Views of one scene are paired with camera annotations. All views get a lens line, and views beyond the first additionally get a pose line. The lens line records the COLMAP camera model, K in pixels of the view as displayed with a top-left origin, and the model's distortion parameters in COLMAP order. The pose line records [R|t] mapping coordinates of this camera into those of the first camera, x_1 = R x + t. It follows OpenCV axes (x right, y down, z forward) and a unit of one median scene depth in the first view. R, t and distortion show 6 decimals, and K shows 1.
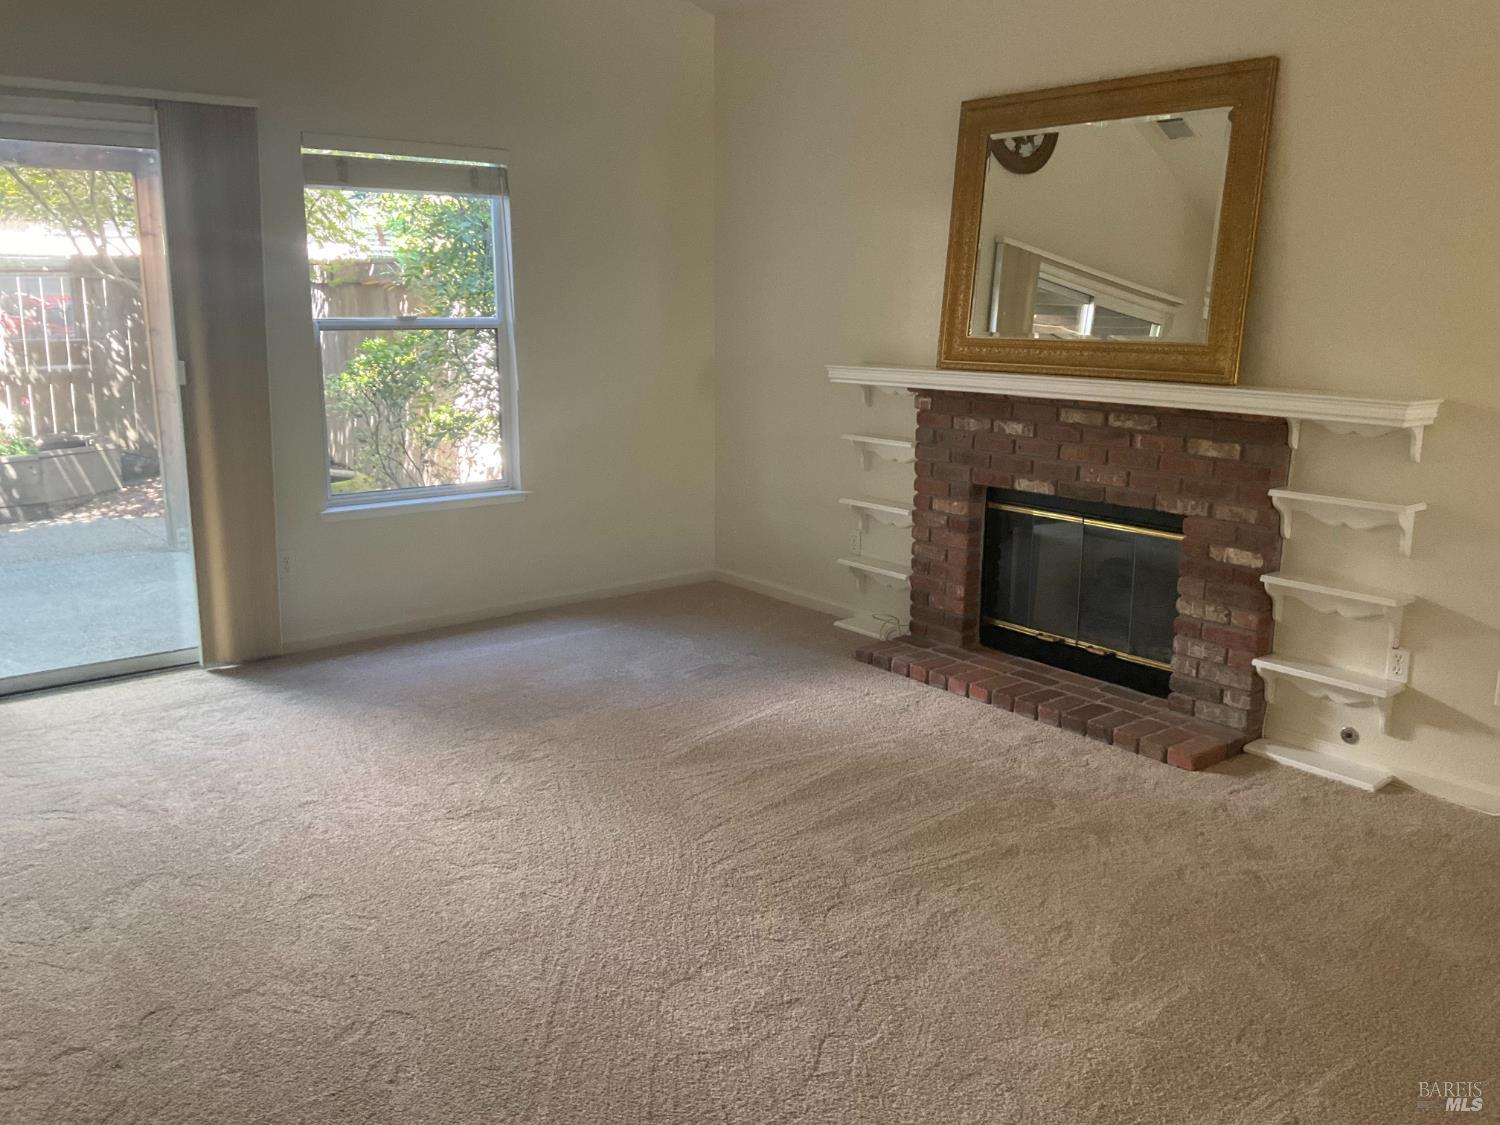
lens RADIAL K [[1254.8, 0, 749.9], [0, 1254.8, 534.2], [0, 0, 1]] dist [0.096535, -0.180324]
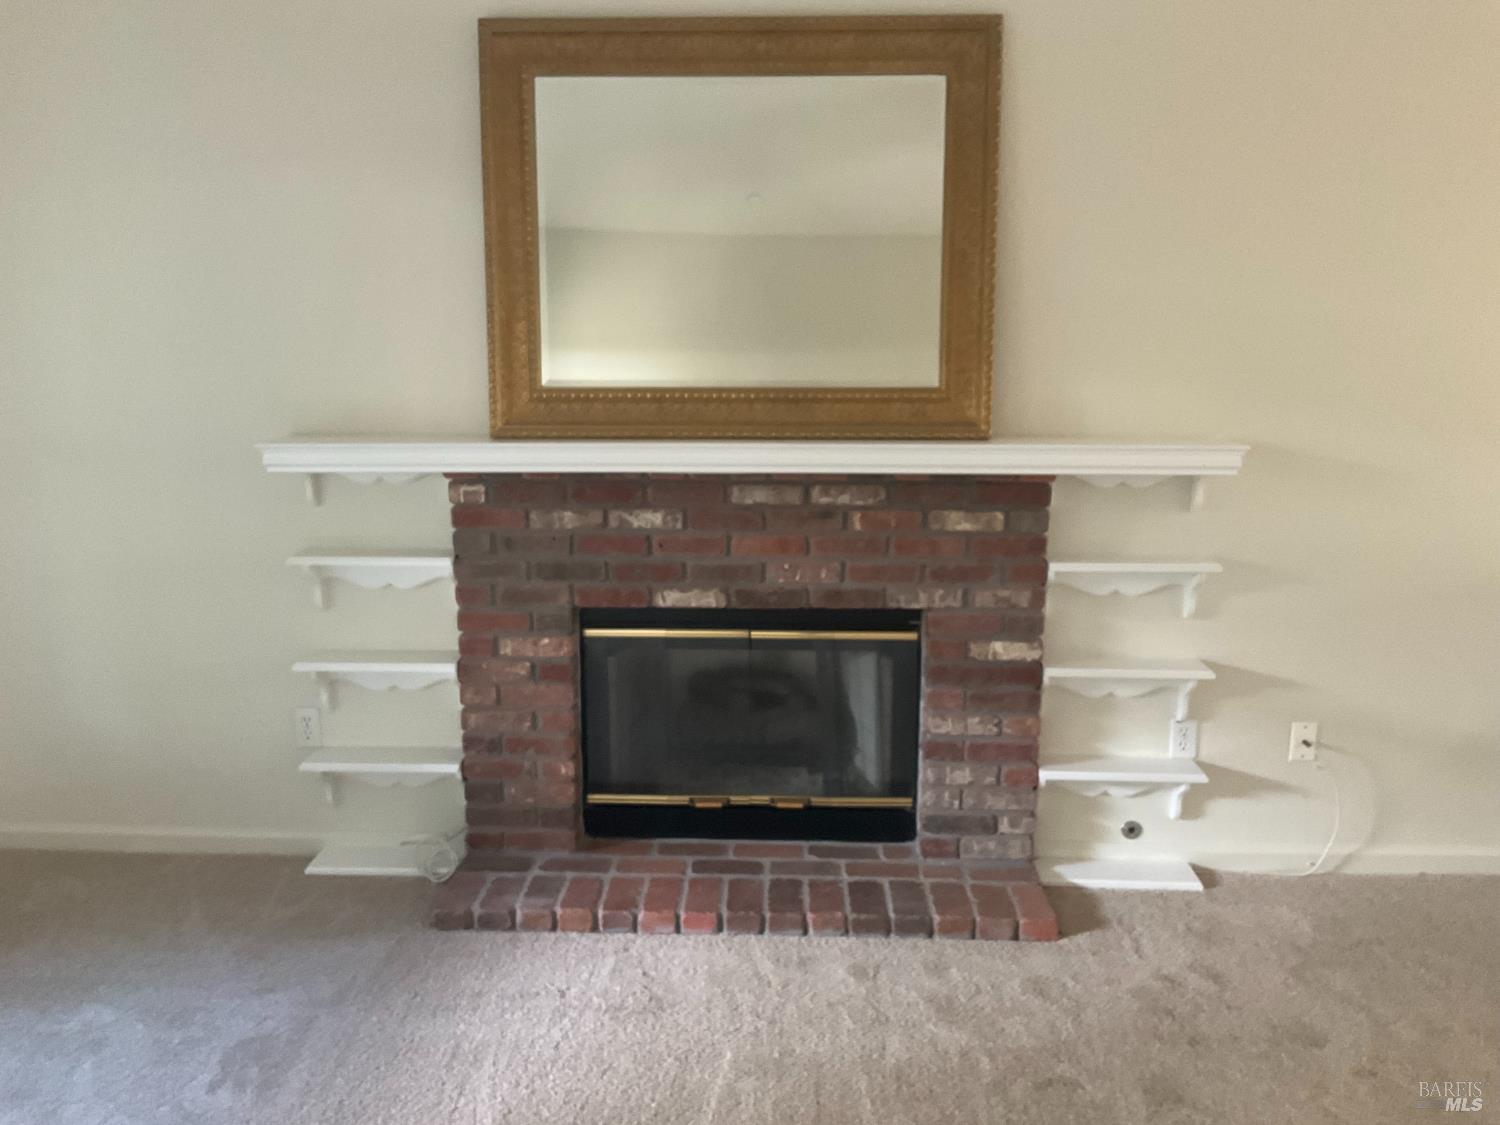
lens RADIAL K [[1254.8, 0, 749.9], [0, 1254.8, 534.2], [0, 0, 1]] dist [0.096535, -0.180324]
pose [[0.651165, -0.143143, 0.745315, -0.280963], [0.144869, 0.987438, 0.063076, -0.119231], [-0.744981, 0.066900, 0.663722, 0.547199]]
